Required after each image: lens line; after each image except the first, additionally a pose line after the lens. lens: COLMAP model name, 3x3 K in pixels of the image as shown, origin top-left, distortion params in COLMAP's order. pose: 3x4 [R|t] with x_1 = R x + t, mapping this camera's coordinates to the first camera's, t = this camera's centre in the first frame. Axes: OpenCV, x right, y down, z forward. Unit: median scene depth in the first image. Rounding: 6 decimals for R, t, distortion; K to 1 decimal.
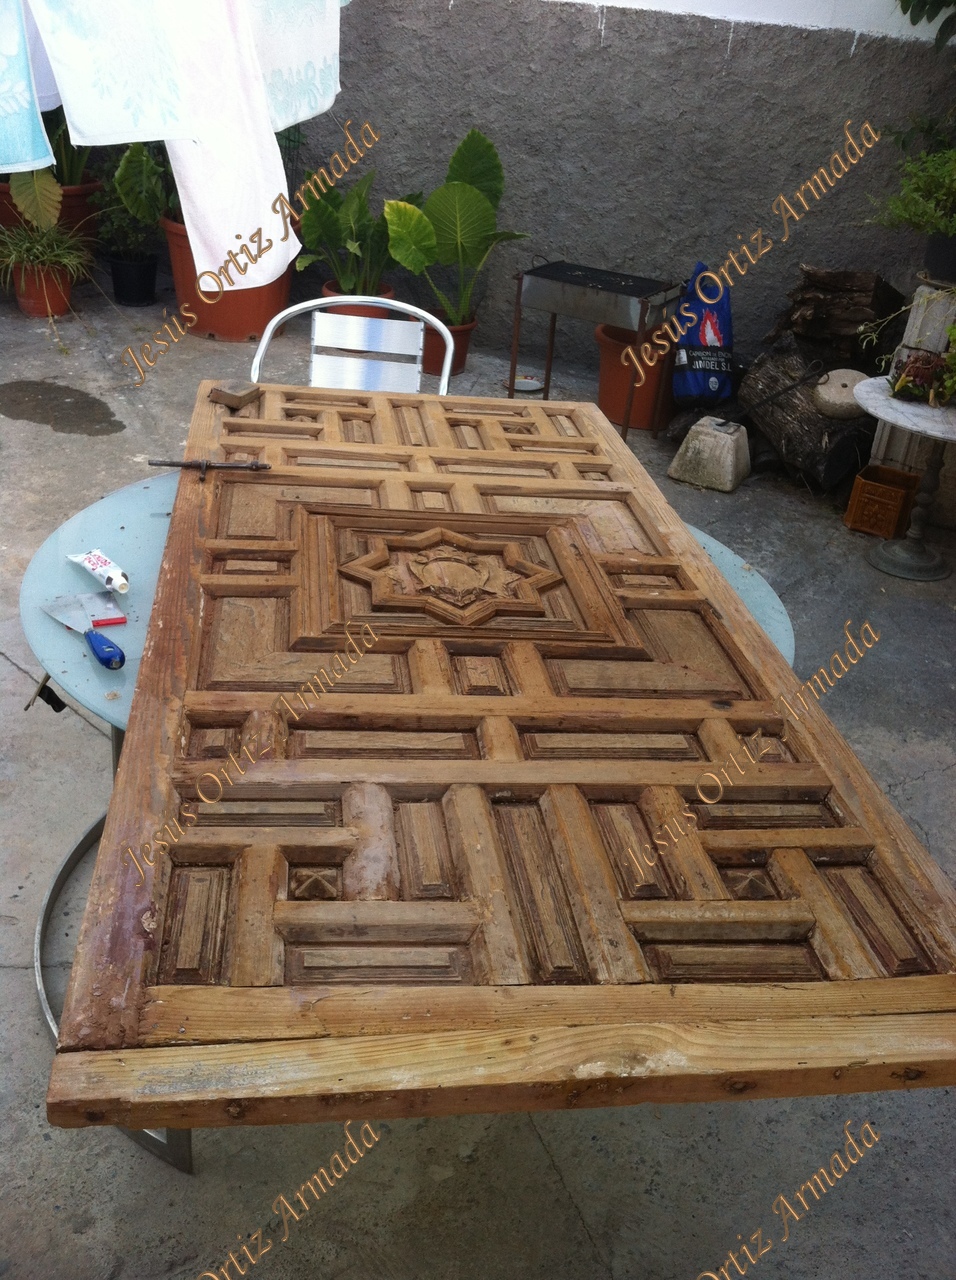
lens RADIAL K [[1307.2, 0, 455.7], [0, 1307.2, 638.6], [0, 0, 1]] dist [0.157368, -0.554967]
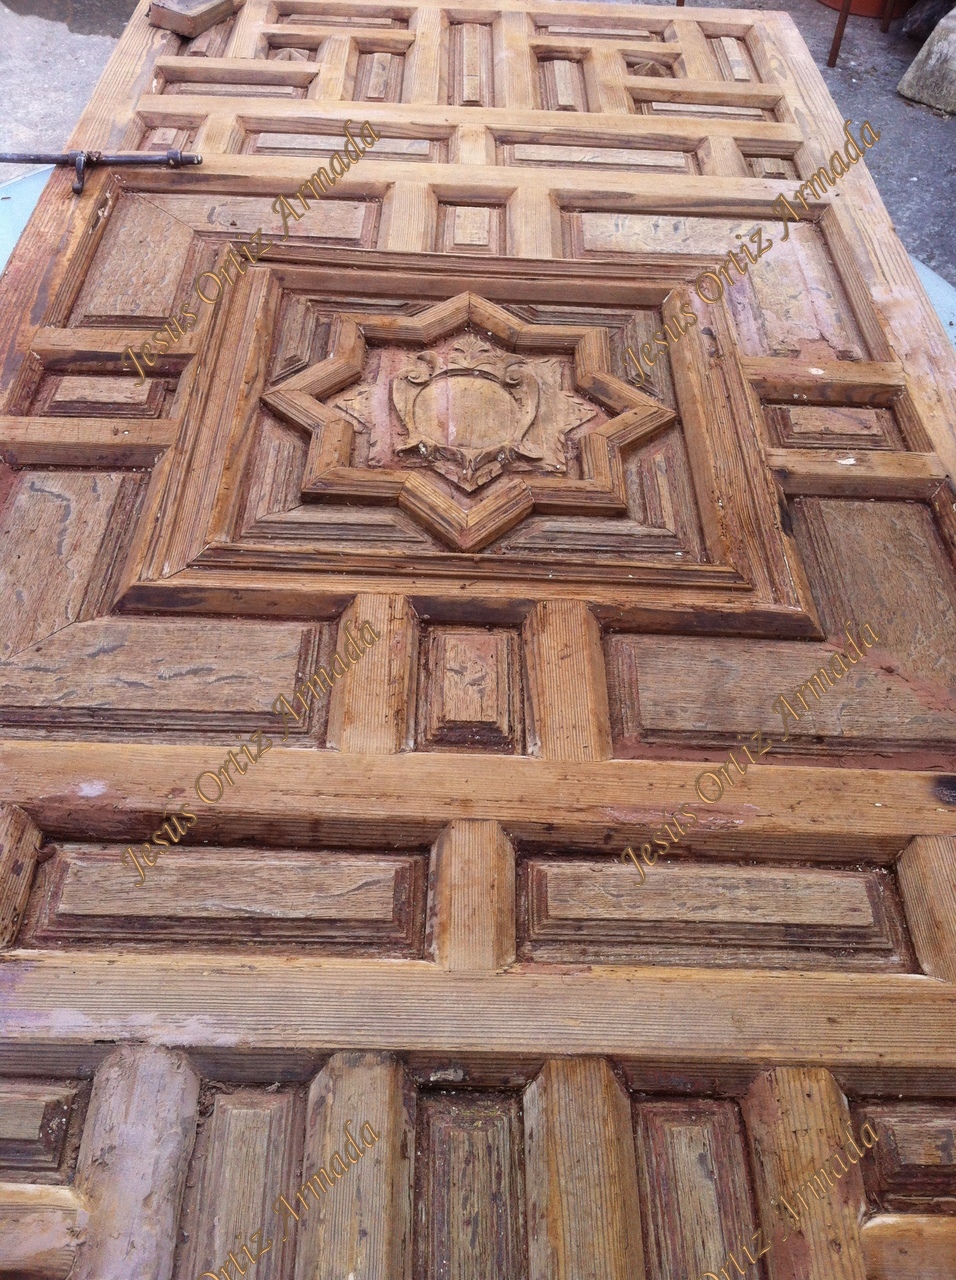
lens RADIAL K [[1307.2, 0, 455.7], [0, 1307.2, 638.6], [0, 0, 1]] dist [0.157368, -0.554967]
pose [[0.990131, 0.054850, -0.128968, 0.064744], [-0.012450, 0.951018, 0.308884, -0.121469], [0.139593, -0.304230, 0.942315, 0.432557]]
